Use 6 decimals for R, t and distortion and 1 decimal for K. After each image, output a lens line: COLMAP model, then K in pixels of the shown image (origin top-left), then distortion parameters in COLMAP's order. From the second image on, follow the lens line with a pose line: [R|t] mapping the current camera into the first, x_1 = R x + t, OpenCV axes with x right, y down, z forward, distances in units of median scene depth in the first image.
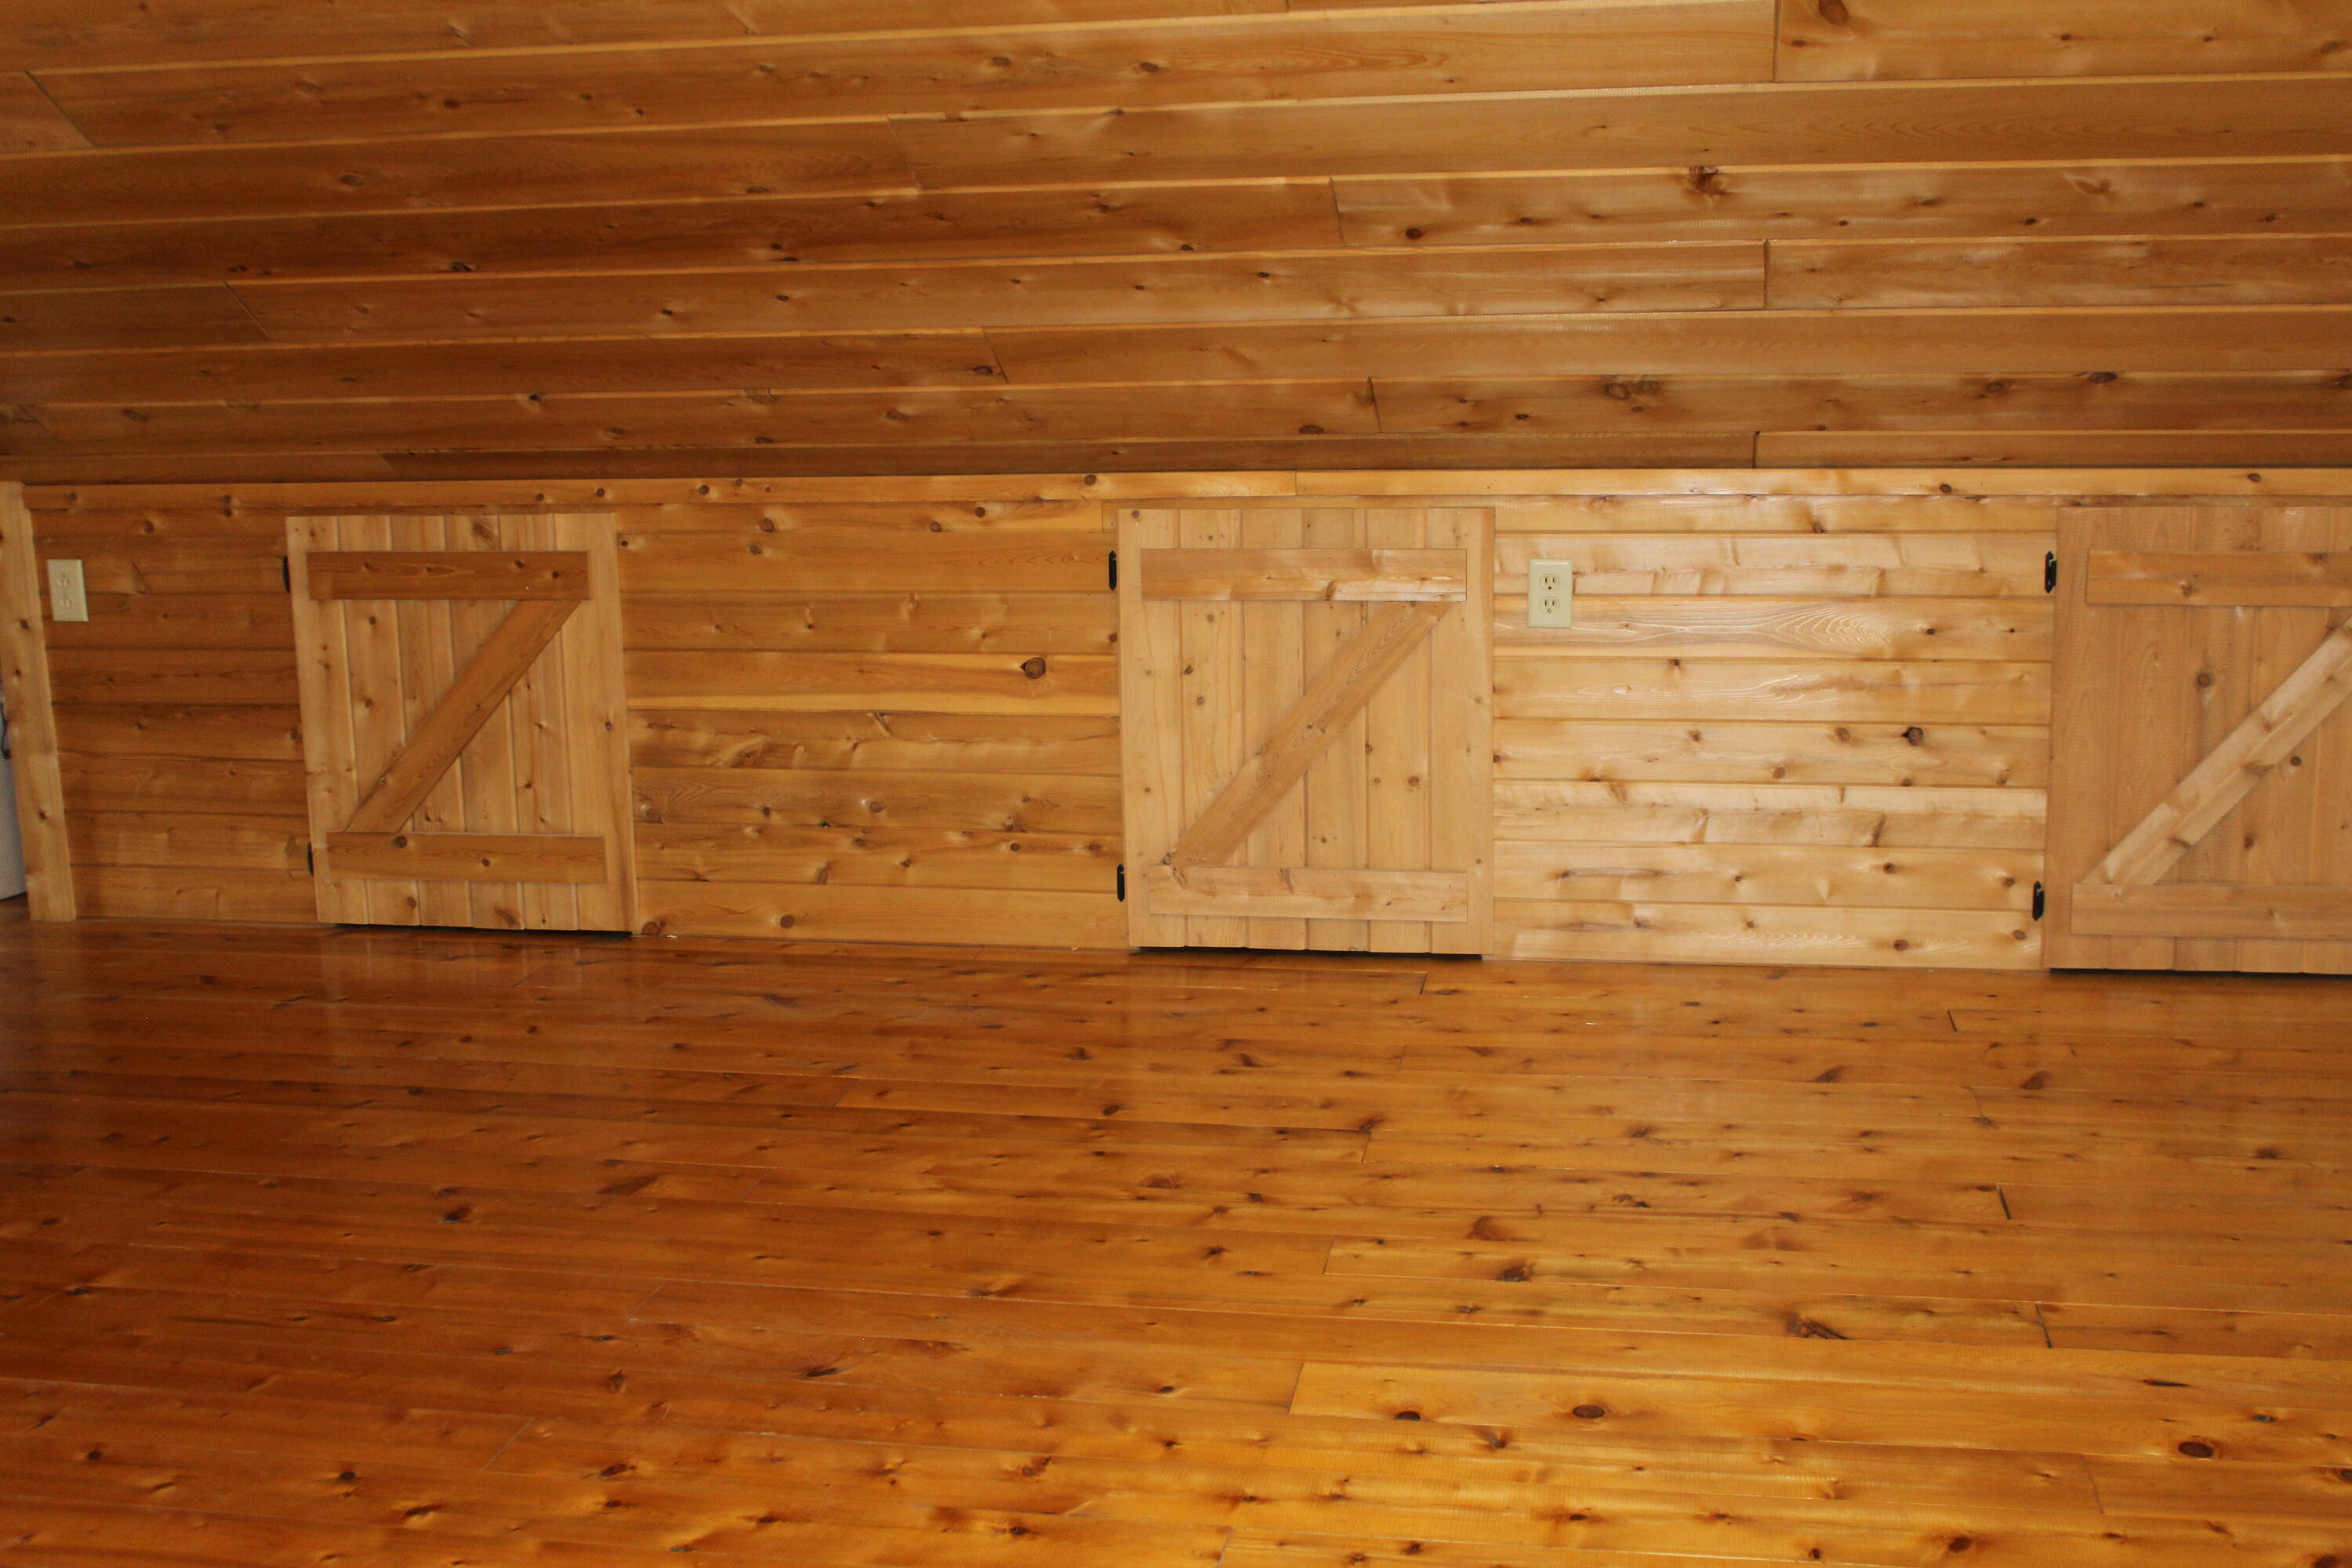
lens RADIAL K [[2609.7, 0, 1176.6], [0, 2609.7, 782.2], [0, 0, 1]] dist [-0.004652, 0.000000]
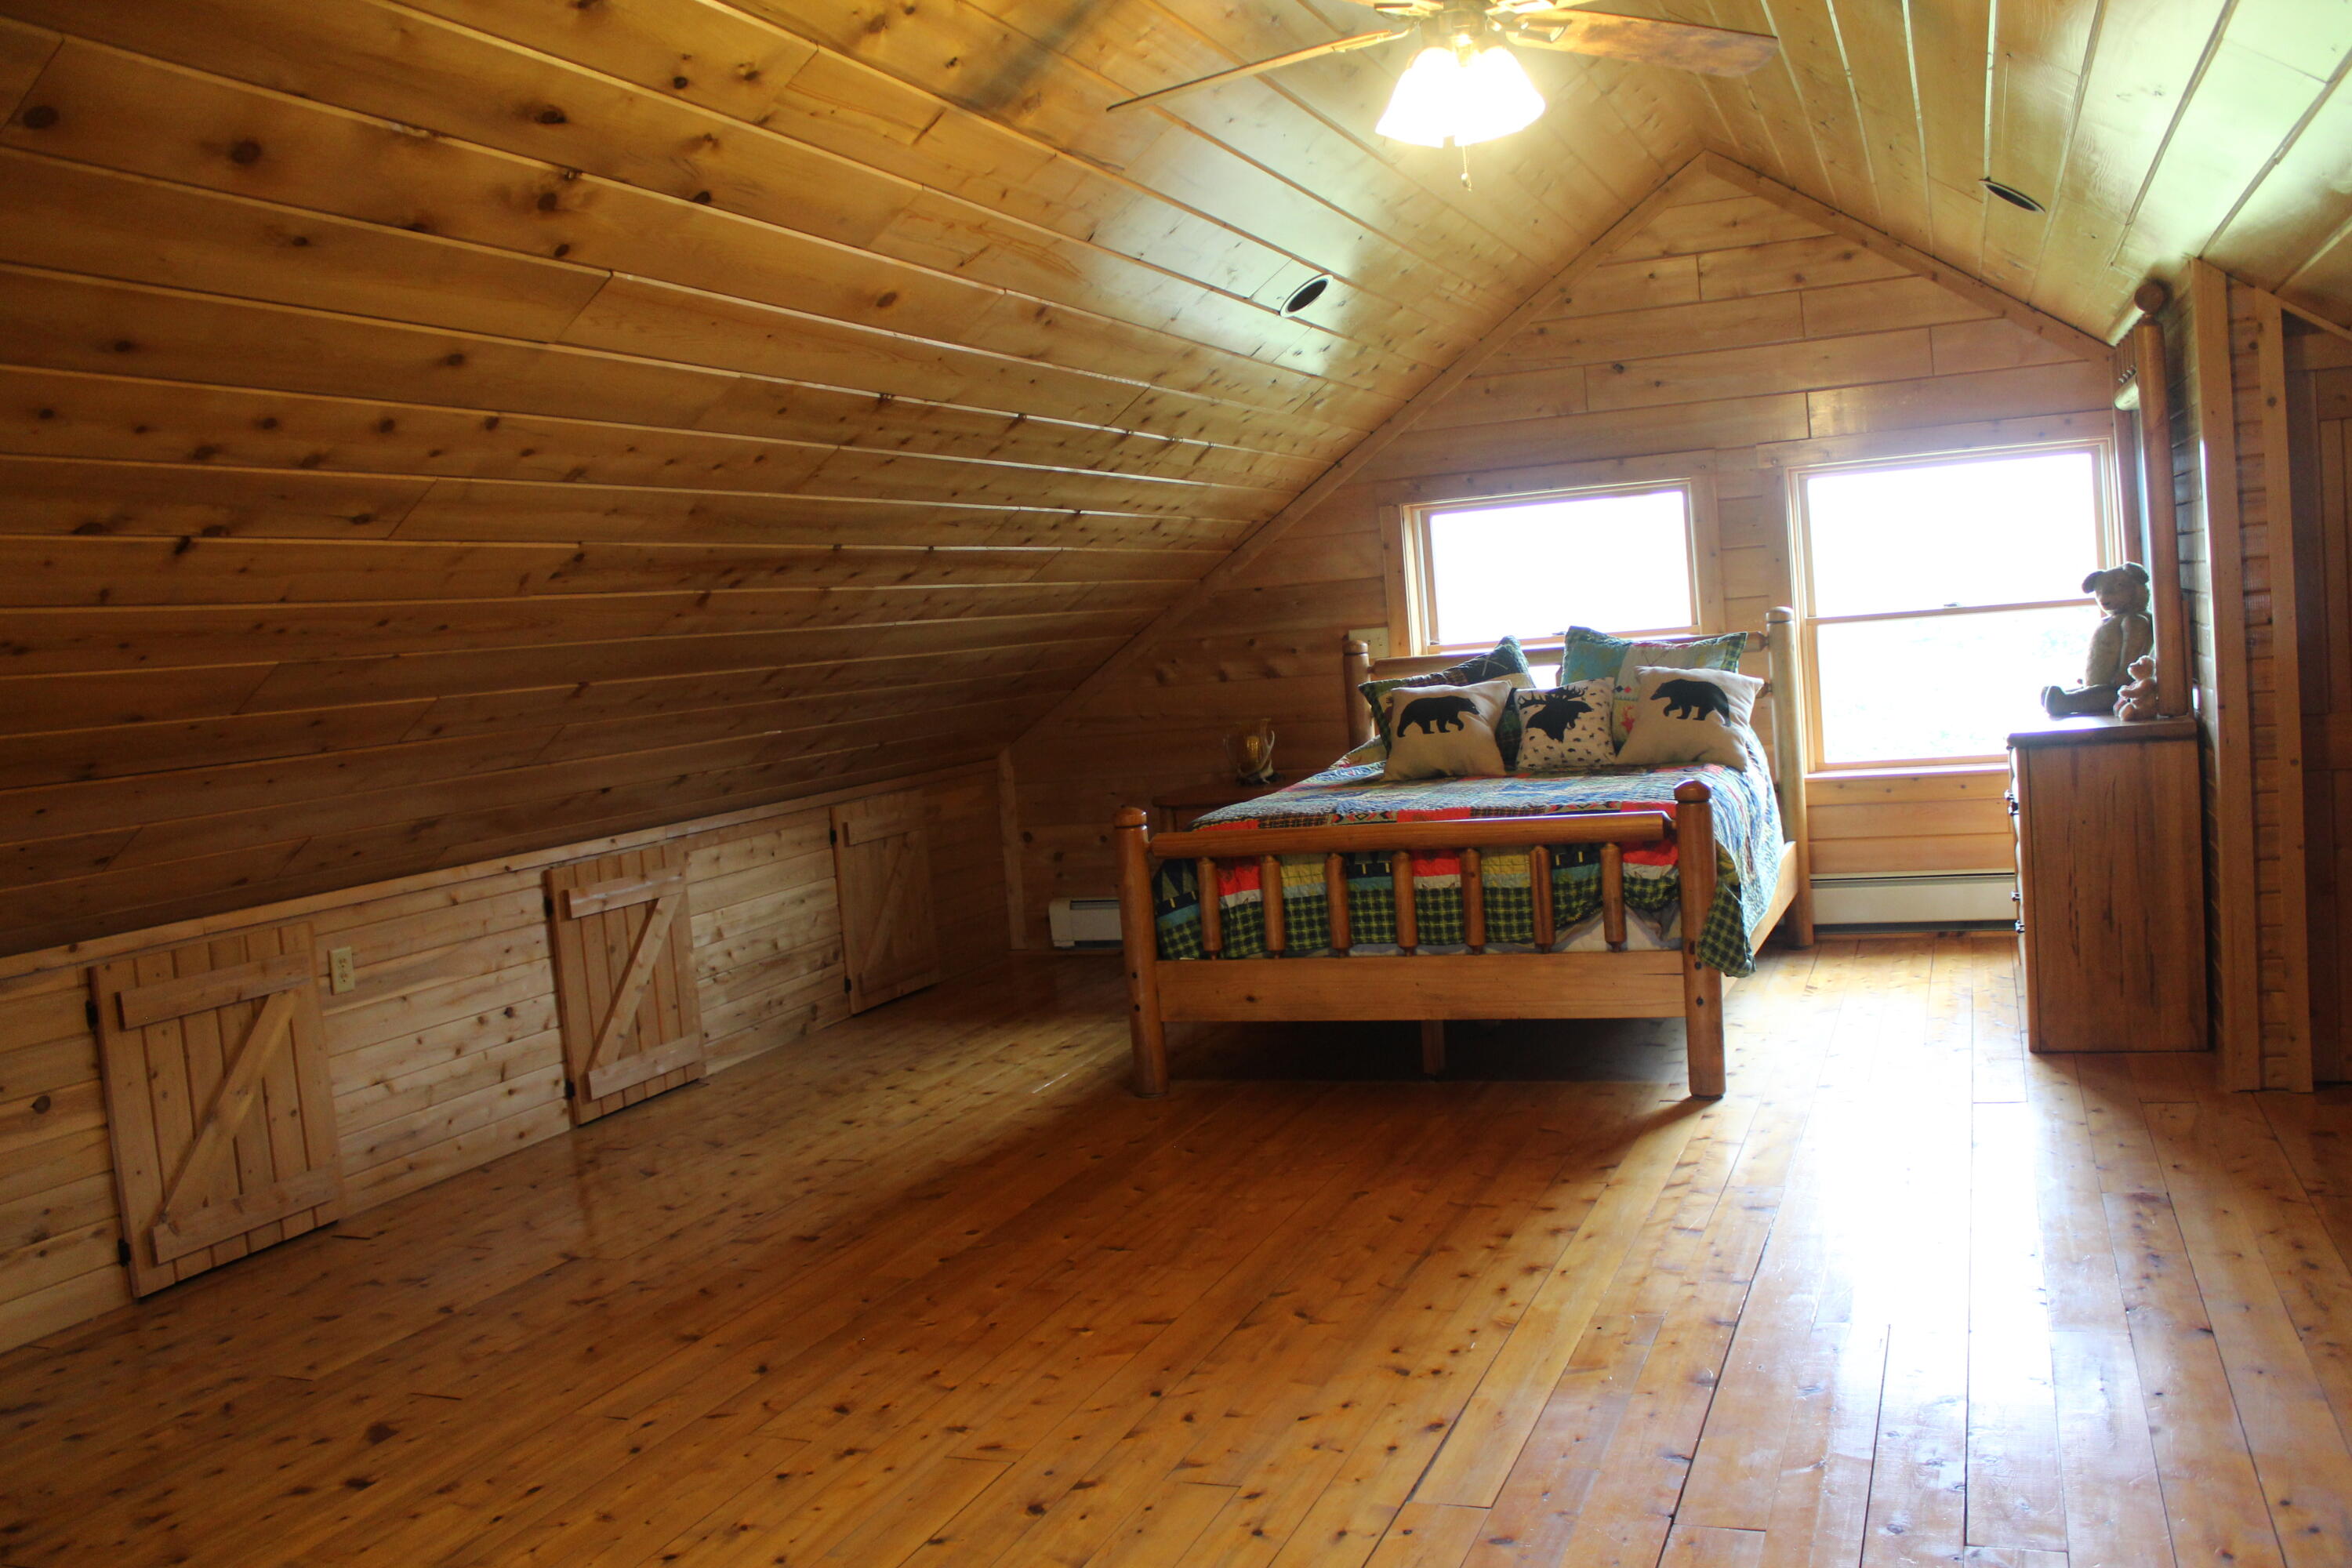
lens RADIAL K [[2001.2, 0, 1176.9], [0, 2001.2, 783.8], [0, 0, 1]] dist [-0.099310, 0.009717]
pose [[0.228862, -0.073842, 0.970654, -0.869600], [0.281303, 0.959596, 0.006675, -0.046683], [-0.931929, 0.271520, 0.240387, 0.227285]]
